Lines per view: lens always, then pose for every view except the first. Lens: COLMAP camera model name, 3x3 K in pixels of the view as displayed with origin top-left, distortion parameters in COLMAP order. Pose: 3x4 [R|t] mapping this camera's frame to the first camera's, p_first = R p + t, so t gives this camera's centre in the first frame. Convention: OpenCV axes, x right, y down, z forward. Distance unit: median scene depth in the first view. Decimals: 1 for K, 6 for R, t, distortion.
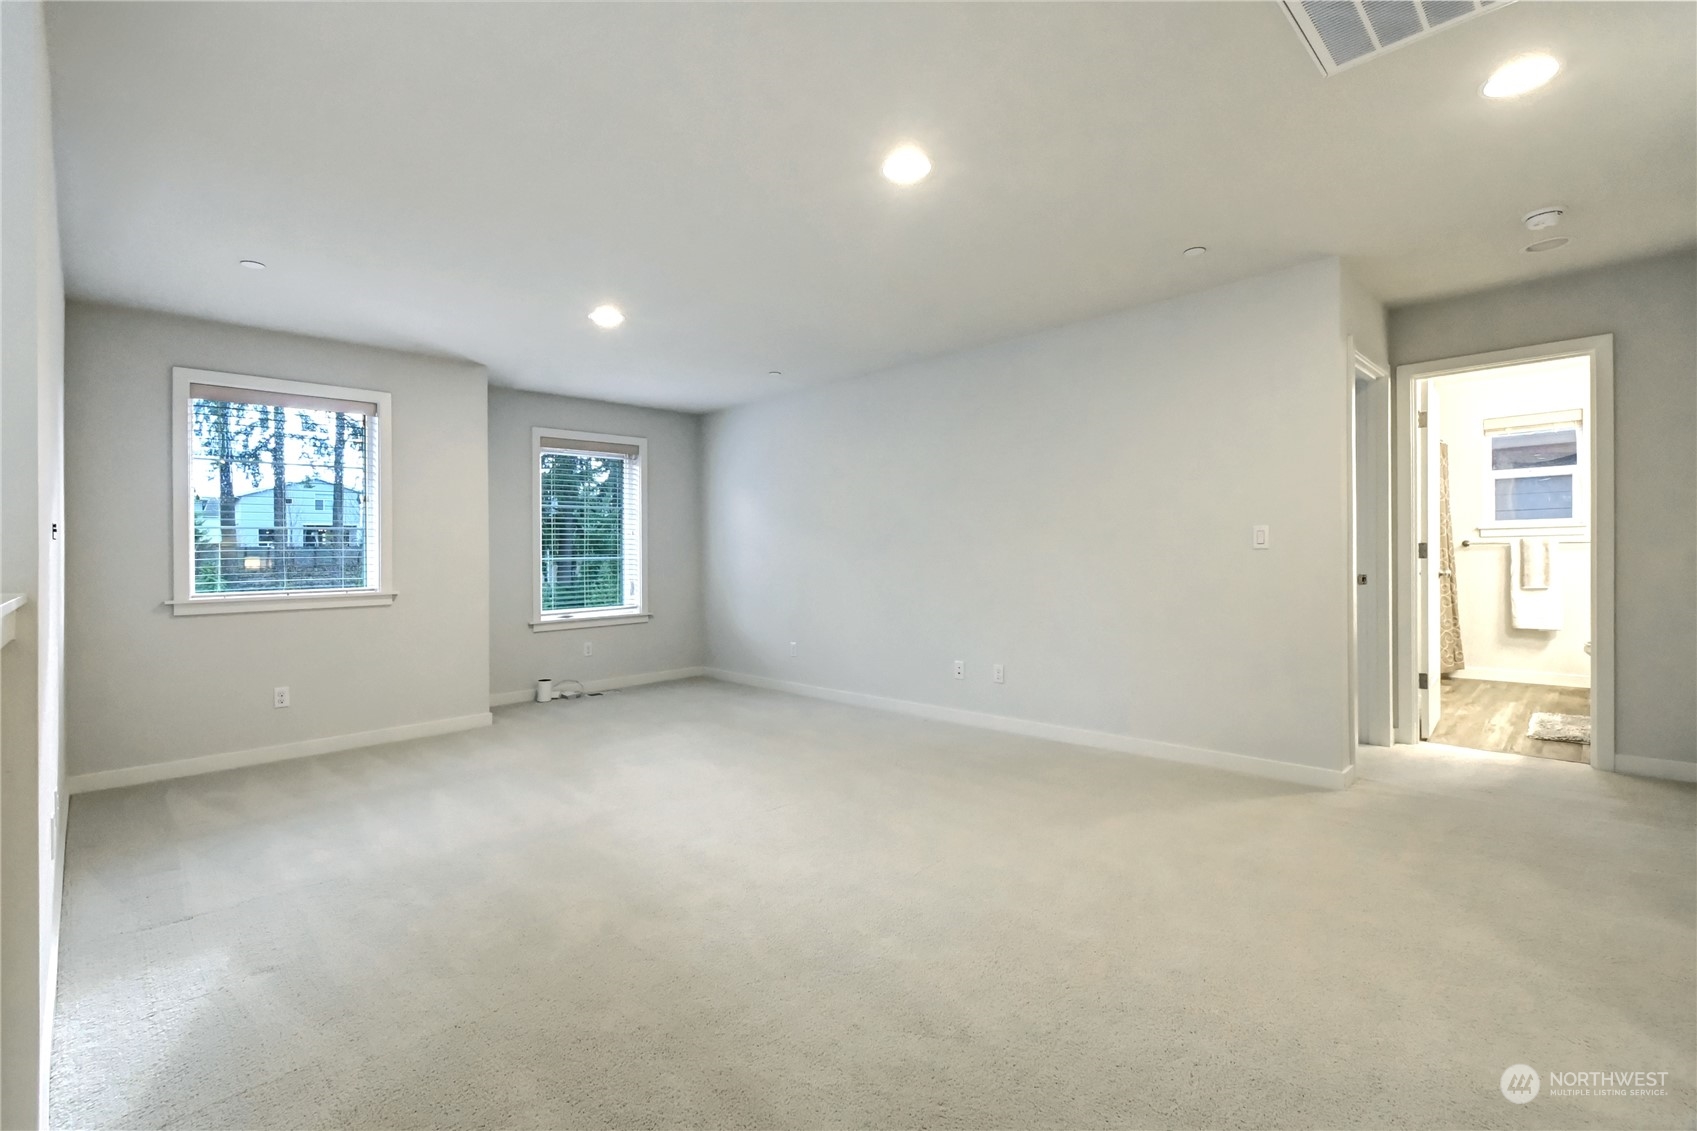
lens RADIAL K [[758.9, 0, 845.1], [0, 758.9, 556.8], [0, 0, 1]] dist [0.001699, -0.000366]
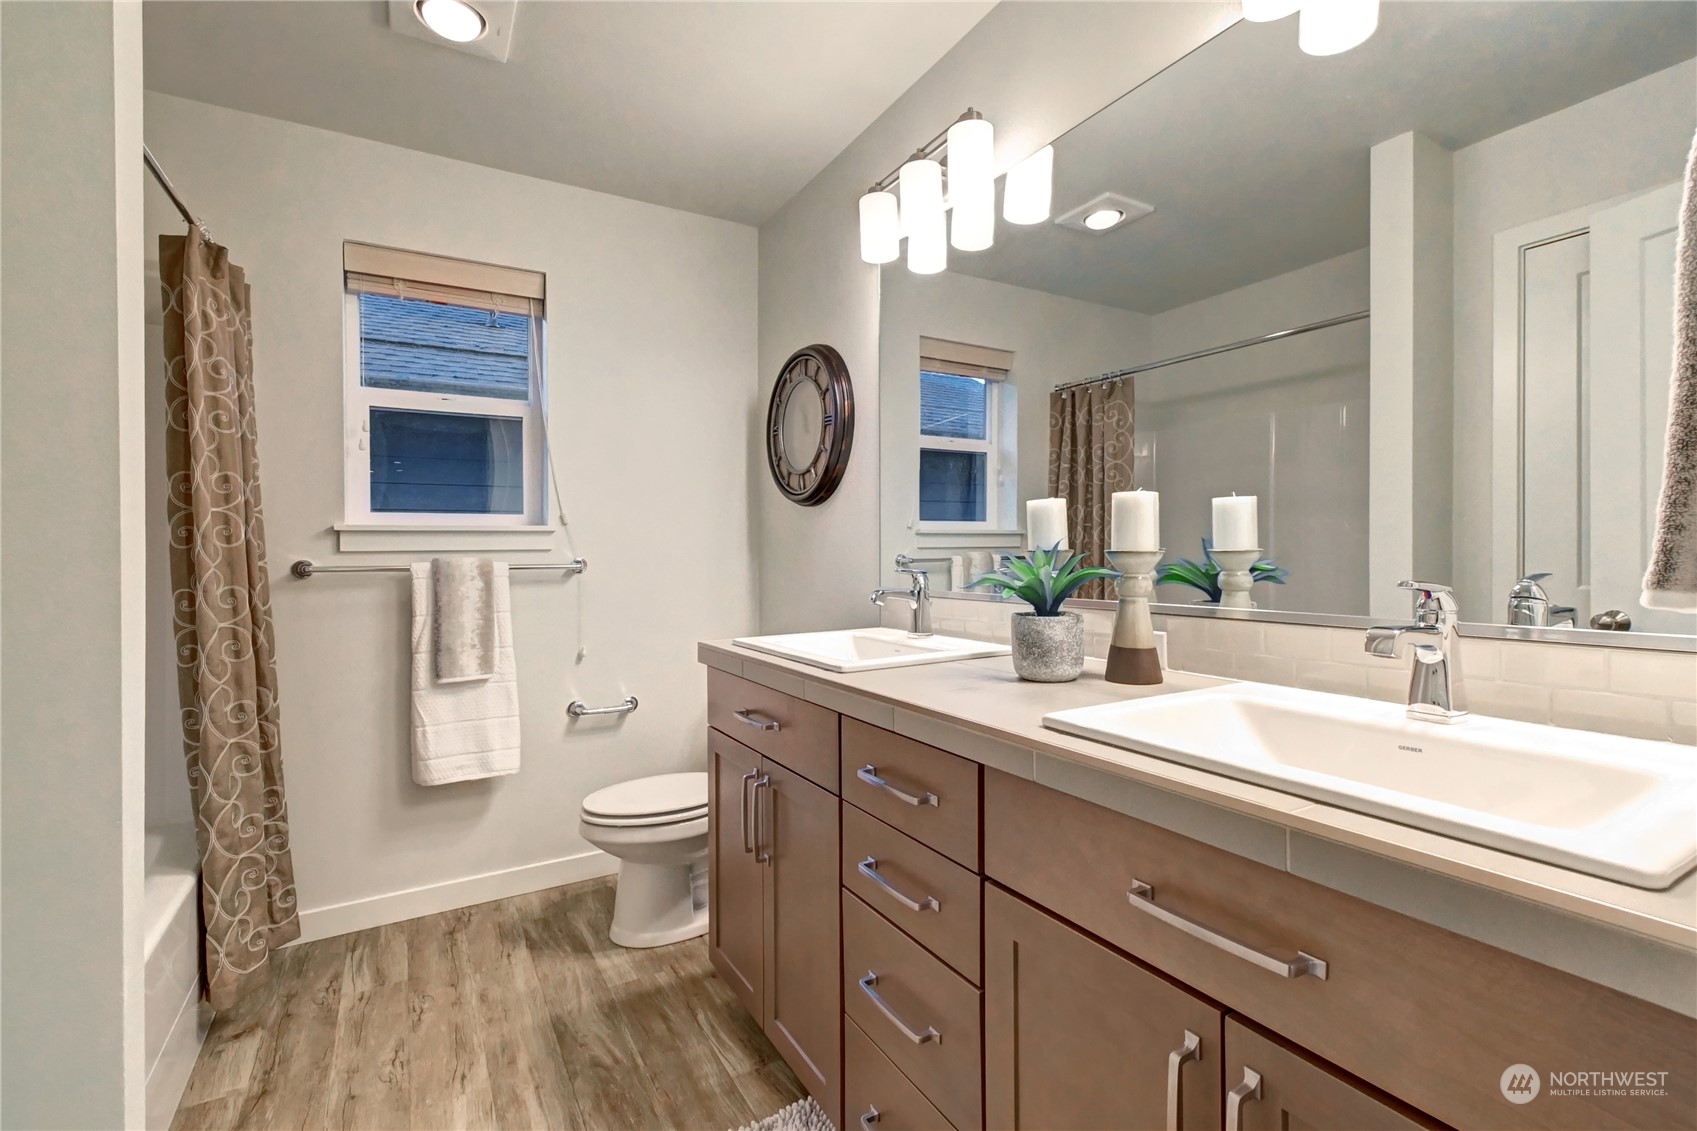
lens RADIAL K [[758.9, 0, 844.9], [0, 758.9, 562.8], [0, 0, 1]] dist [0.001699, -0.000366]
pose [[0.254681, 0.000337, 0.967025, 0.549979], [0.002406, 0.999997, -0.000982, -0.020244], [-0.967022, 0.002577, 0.254679, 0.678415]]
